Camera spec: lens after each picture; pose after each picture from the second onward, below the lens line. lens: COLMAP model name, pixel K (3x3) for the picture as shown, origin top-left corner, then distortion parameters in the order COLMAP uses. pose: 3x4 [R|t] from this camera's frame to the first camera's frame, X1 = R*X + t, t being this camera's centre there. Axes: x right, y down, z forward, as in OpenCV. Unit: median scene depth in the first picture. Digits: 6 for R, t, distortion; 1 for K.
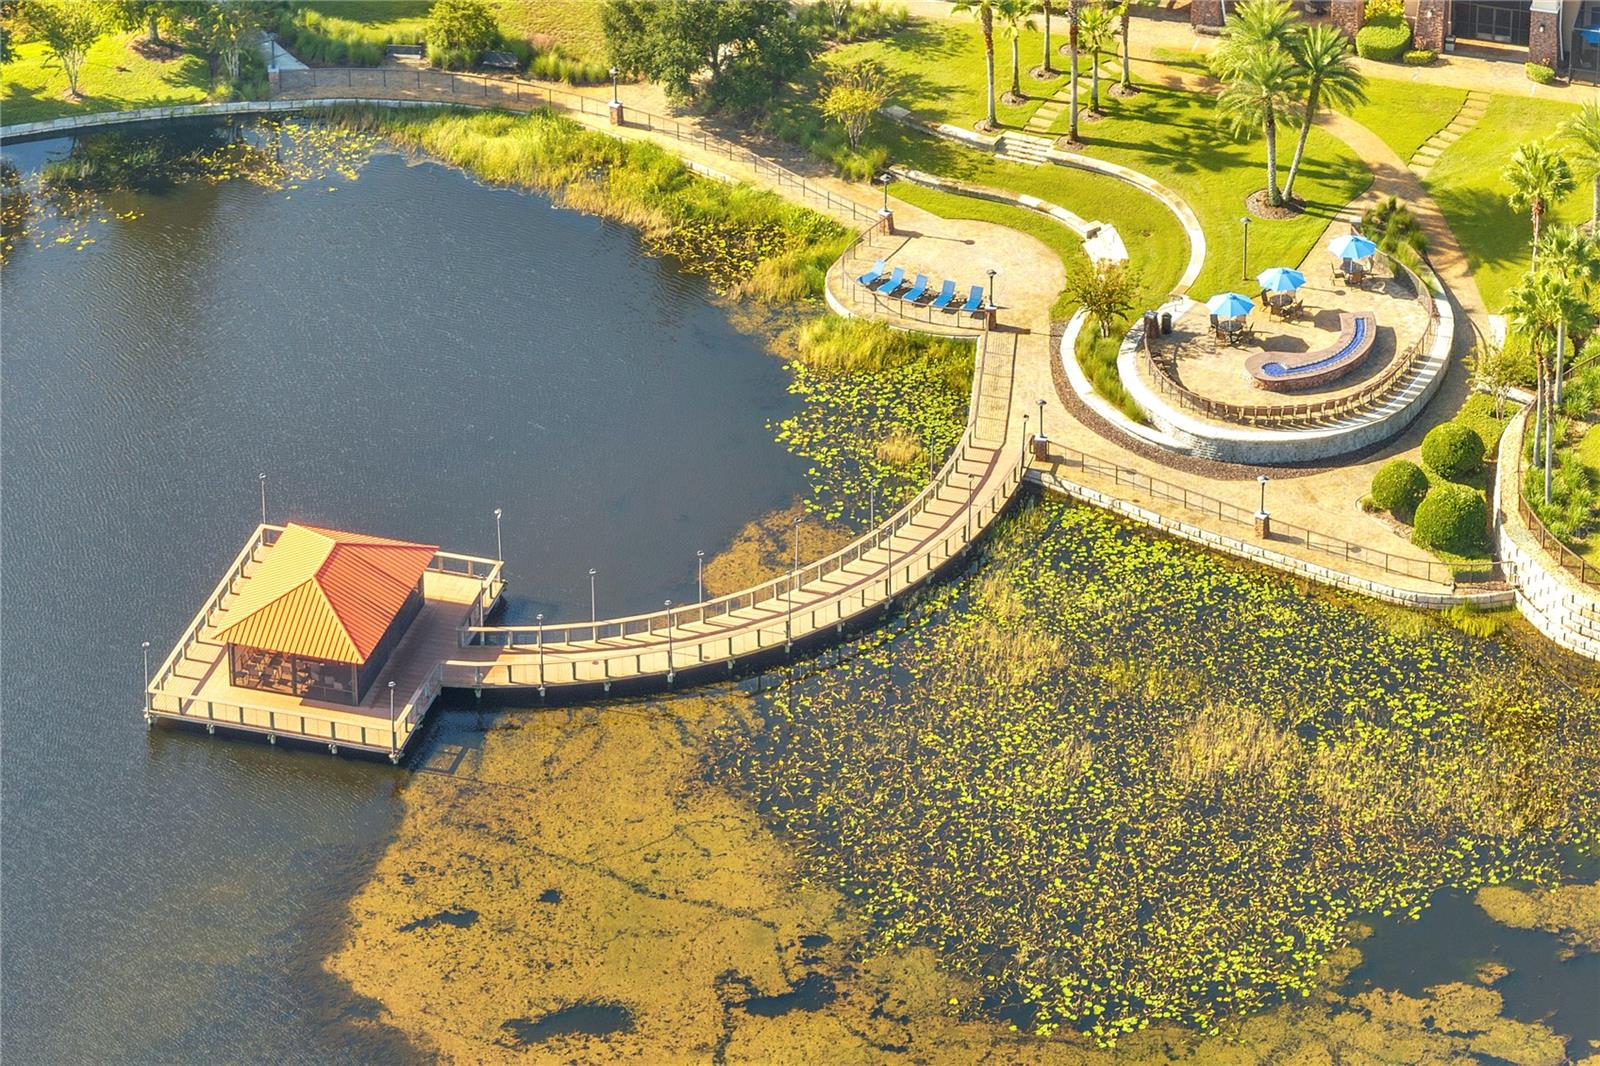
lens RADIAL K [[7134.6, 0, 800.0], [0, 7134.6, 533.0], [0, 0, 1]] dist [-0.068075, 0.558012]
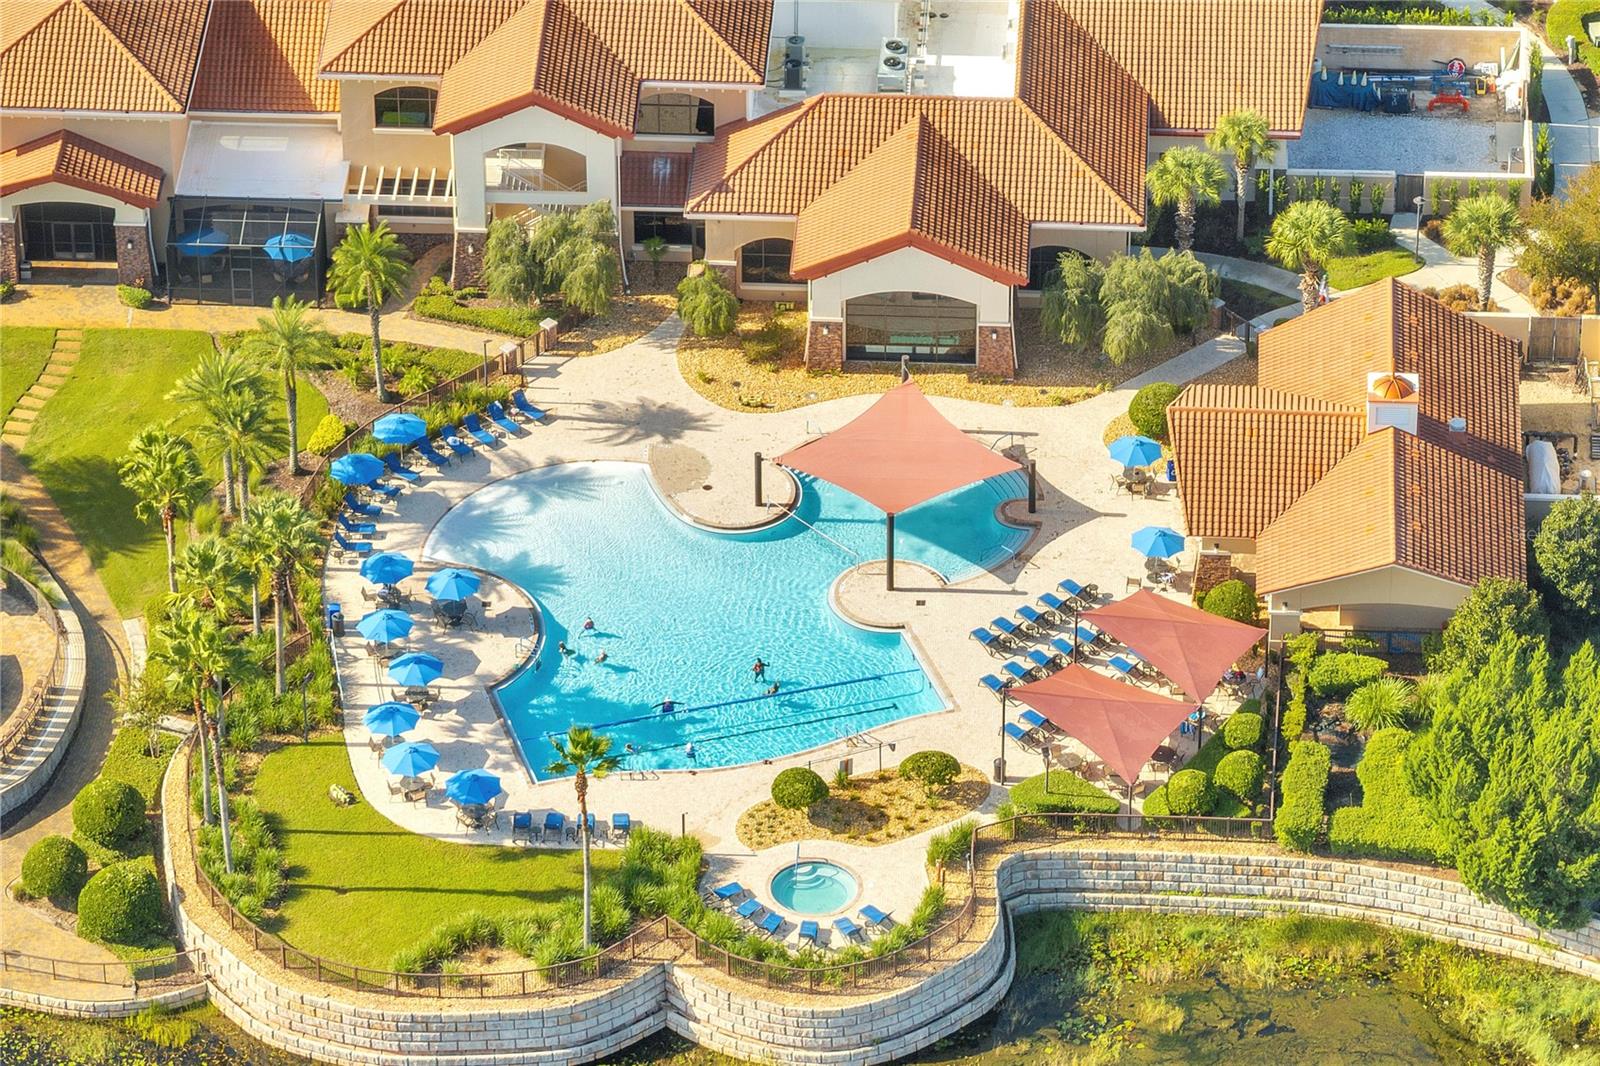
lens RADIAL K [[7134.6, 0, 800.0], [0, 7134.6, 533.0], [0, 0, 1]] dist [-0.068075, 0.558012]
pose [[0.969910, -0.136911, 0.201319, 0.004112], [0.124366, 0.989492, 0.073752, -0.096884], [-0.209301, -0.046495, 0.976745, 0.145705]]
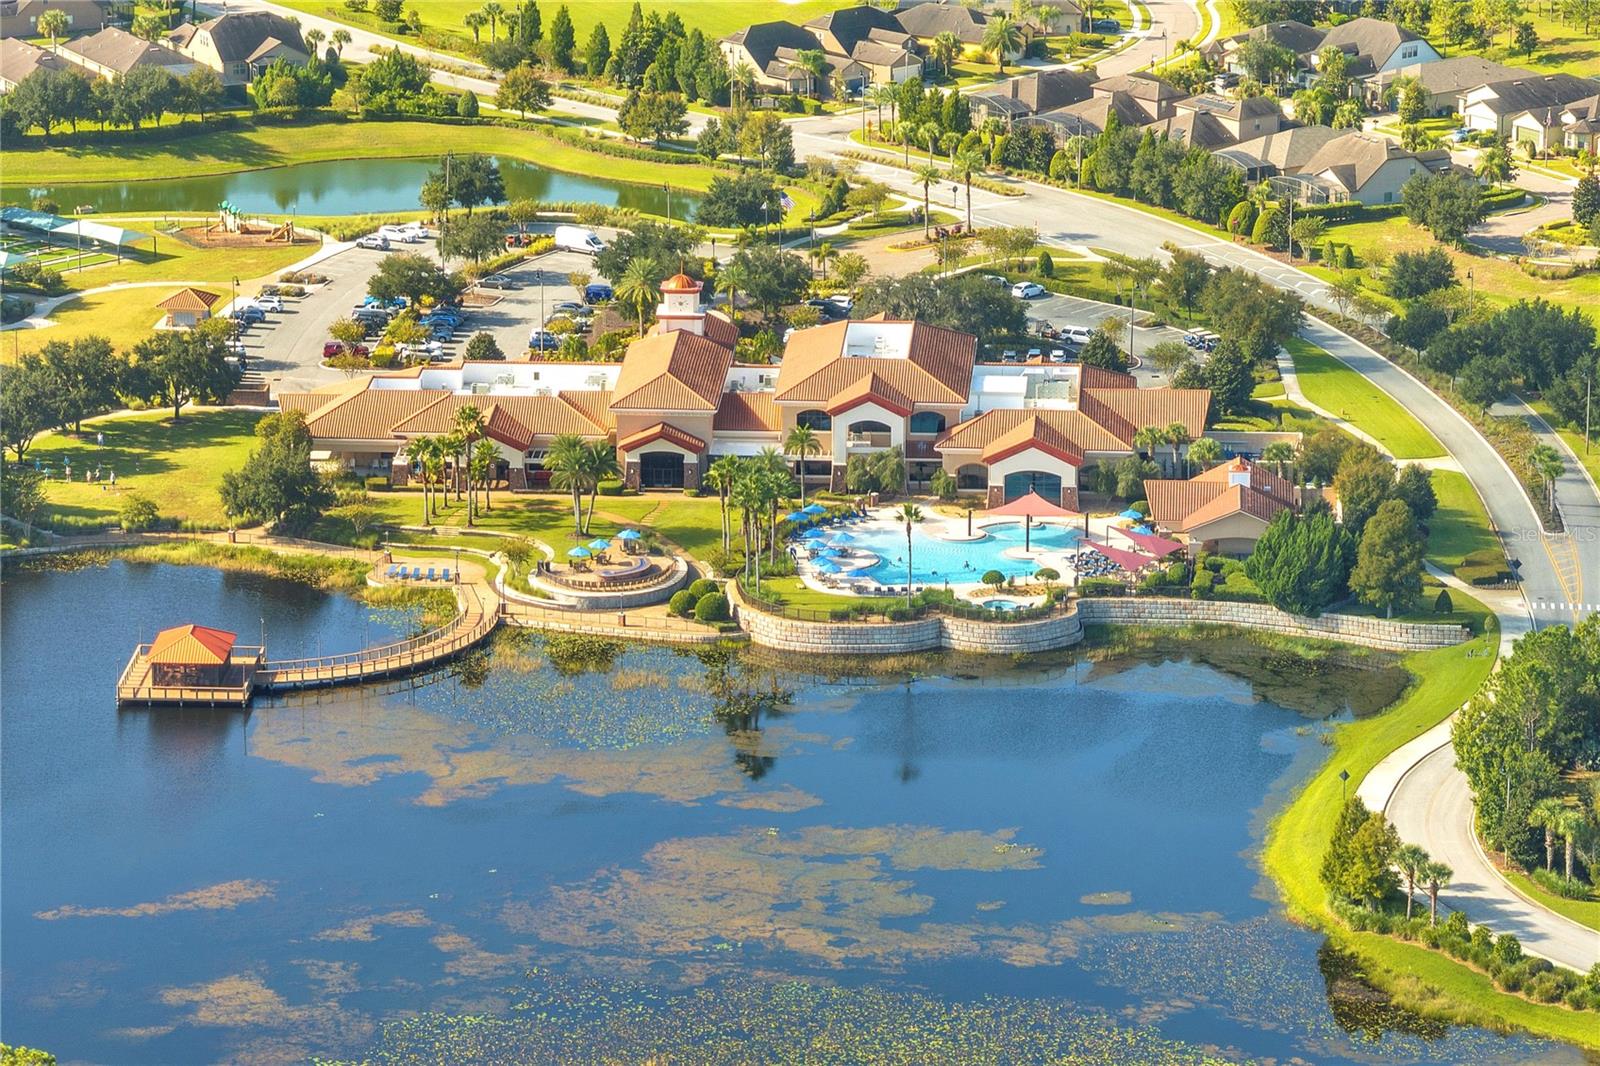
lens RADIAL K [[7134.6, 0, 800.0], [0, 7134.6, 533.0], [0, 0, 1]] dist [-0.068075, 0.558012]
pose [[0.969578, -0.049489, 0.239729, -0.369440], [0.121860, 0.946953, -0.297371, 0.581023], [-0.212296, 0.317537, 0.924176, -0.899194]]
